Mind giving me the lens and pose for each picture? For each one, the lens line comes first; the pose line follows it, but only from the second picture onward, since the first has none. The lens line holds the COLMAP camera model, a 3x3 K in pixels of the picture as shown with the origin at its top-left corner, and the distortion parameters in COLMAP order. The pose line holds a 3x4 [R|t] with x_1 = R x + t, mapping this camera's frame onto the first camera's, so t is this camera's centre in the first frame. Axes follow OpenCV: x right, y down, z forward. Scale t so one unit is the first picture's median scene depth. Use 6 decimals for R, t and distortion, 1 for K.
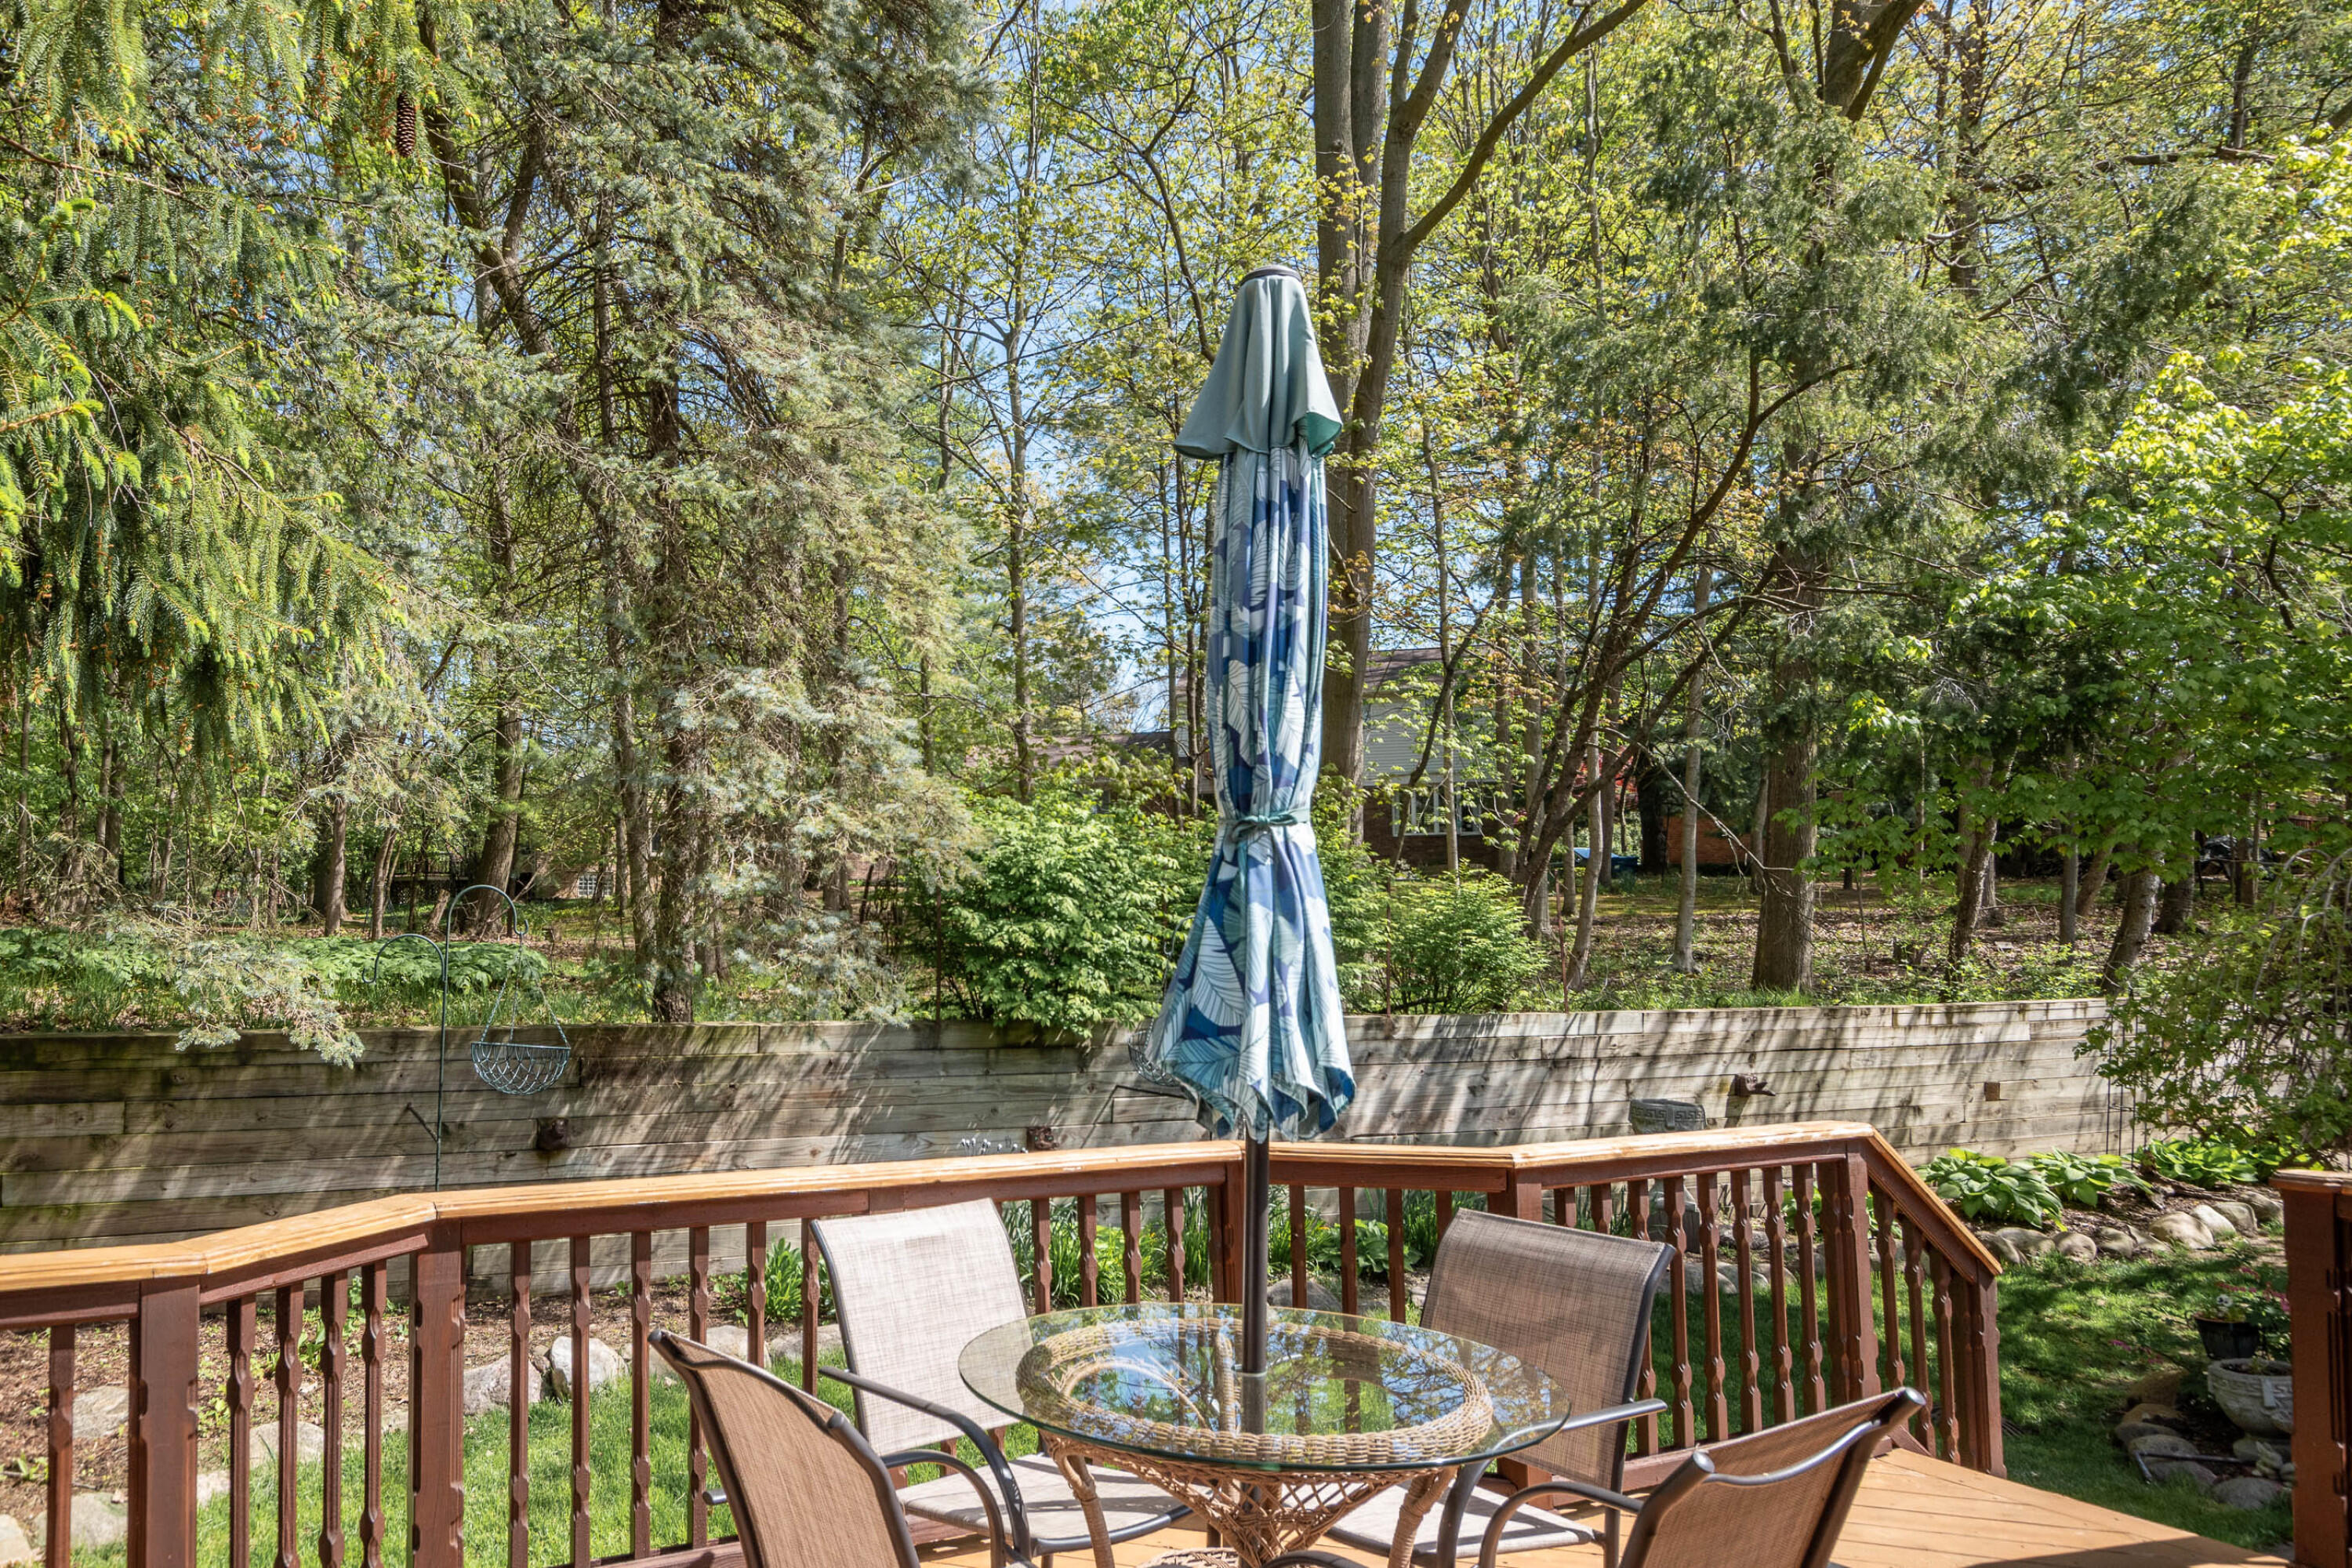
lens RADIAL K [[1369.4, 0, 1176.0], [0, 1369.4, 784.0], [0, 0, 1]] dist [0.006068, 0.000840]
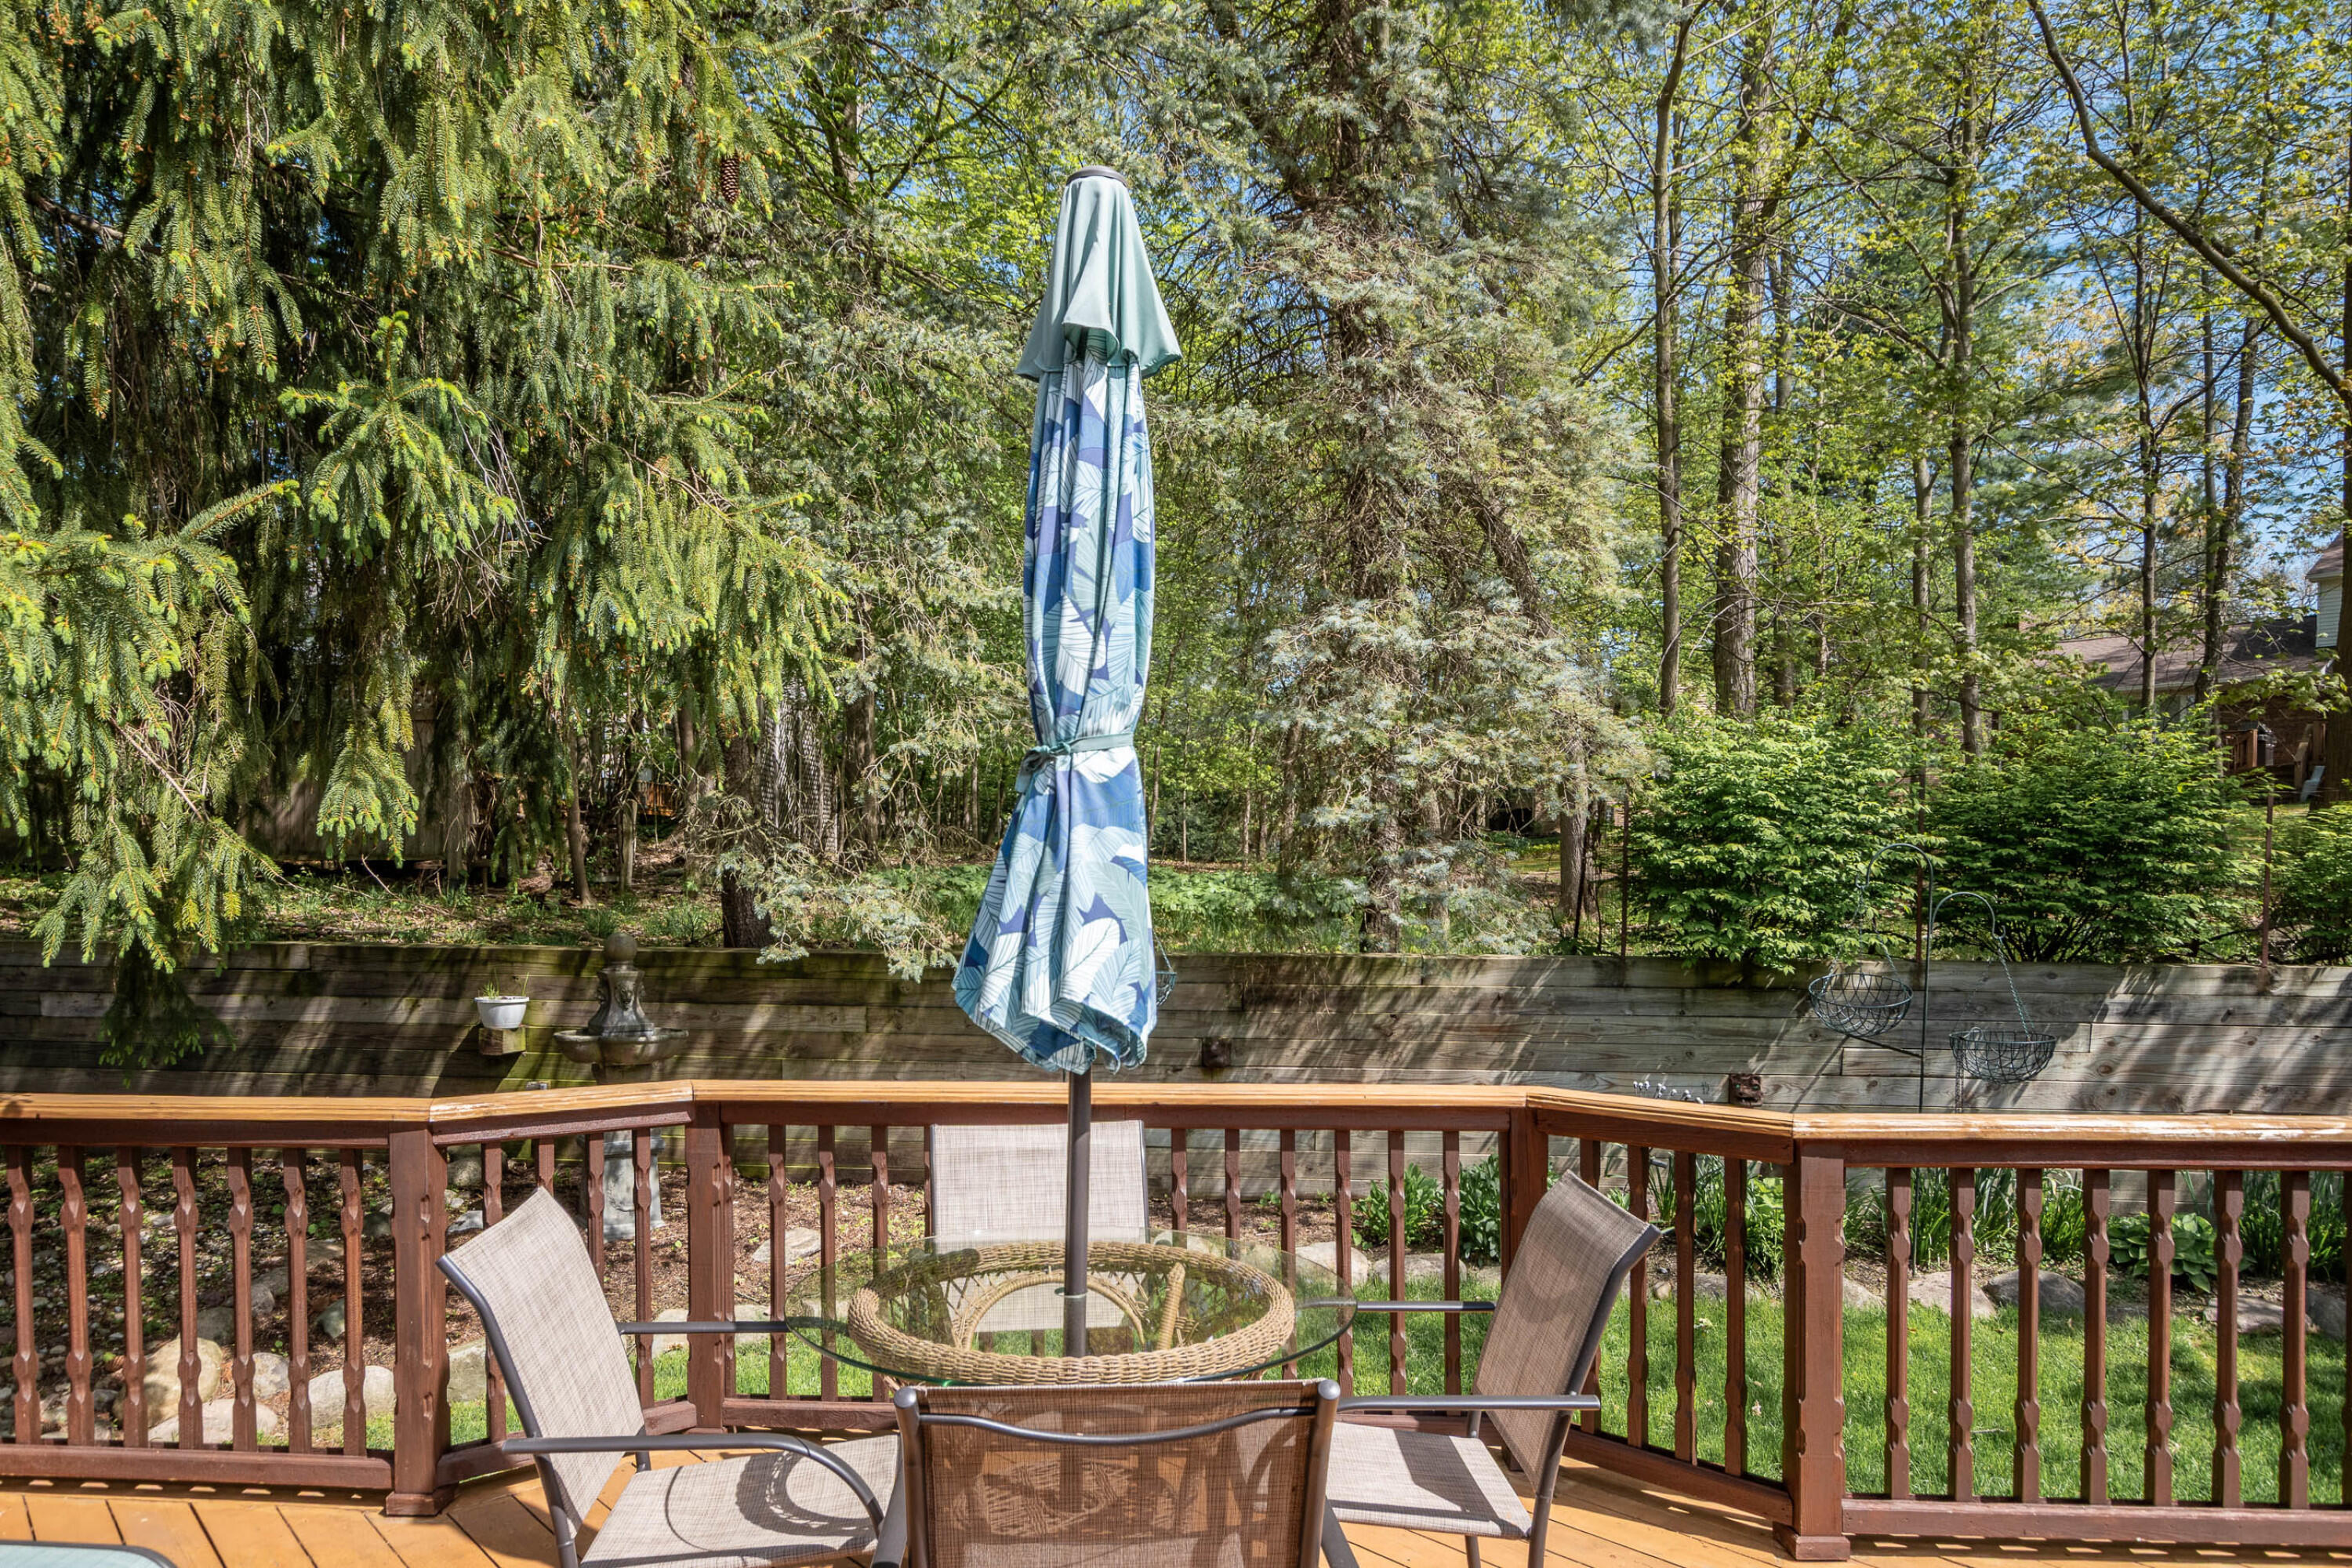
lens RADIAL K [[1443.7, 0, 1176.0], [0, 1443.7, 784.0], [0, 0, 1]] dist [-0.002510, -0.001150]
pose [[0.883355, -0.033315, -0.467520, 0.105614], [0.057888, 0.997589, 0.038289, 0.002738], [0.465117, -0.060886, 0.883153, 0.020022]]
